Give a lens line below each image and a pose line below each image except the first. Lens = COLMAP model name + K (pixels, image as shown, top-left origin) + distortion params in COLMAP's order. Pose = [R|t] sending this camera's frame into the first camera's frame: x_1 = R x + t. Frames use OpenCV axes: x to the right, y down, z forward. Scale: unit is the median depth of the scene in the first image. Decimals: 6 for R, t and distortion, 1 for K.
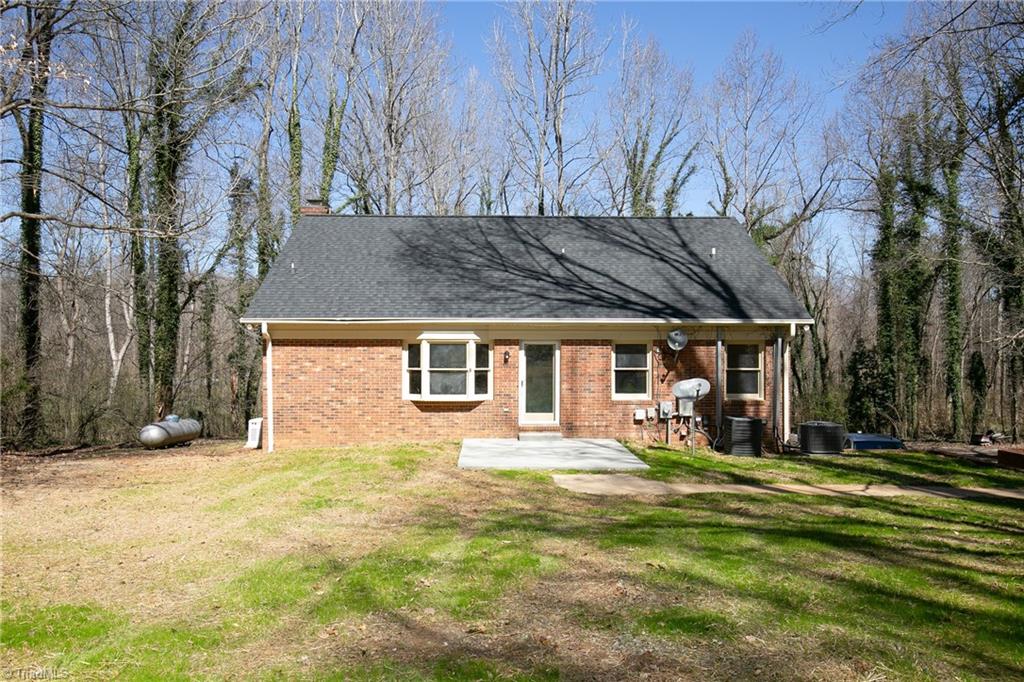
lens RADIAL K [[696.6, 0, 512.0], [0, 696.6, 341.0], [0, 0, 1]] dist [0.000262, 0.000291]
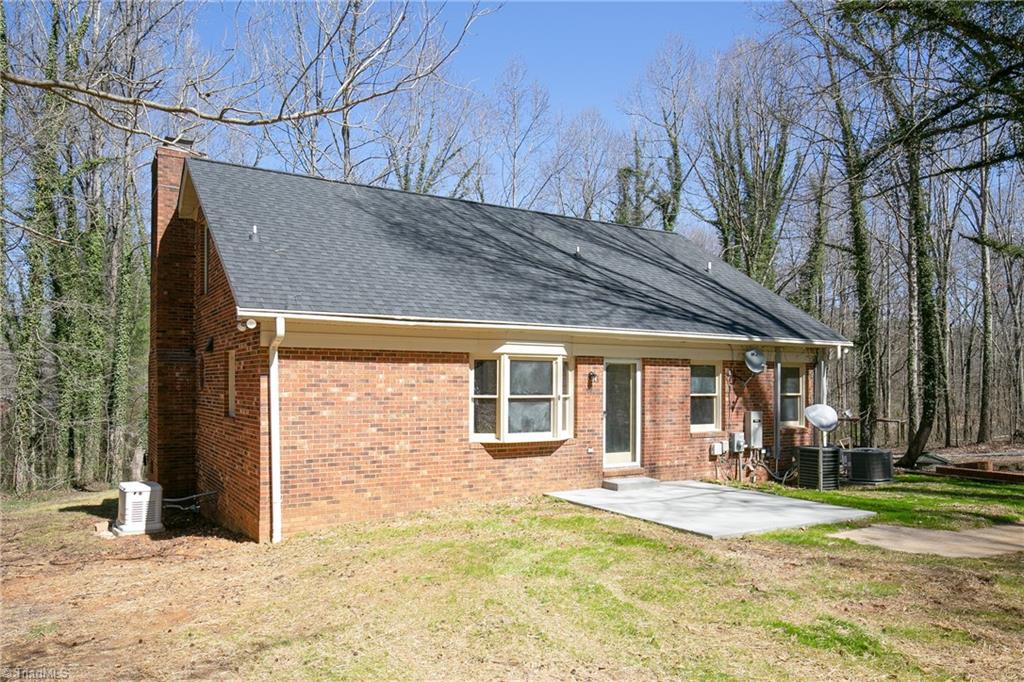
lens RADIAL K [[702.9, 0, 512.4], [0, 702.9, 376.9], [0, 0, 1]] dist [-0.001907, -0.000281]
pose [[0.876069, 0.005846, 0.482151, -0.448318], [-0.007633, 0.999969, 0.001746, 0.019442], [-0.482126, -0.005210, 0.876086, 0.383210]]
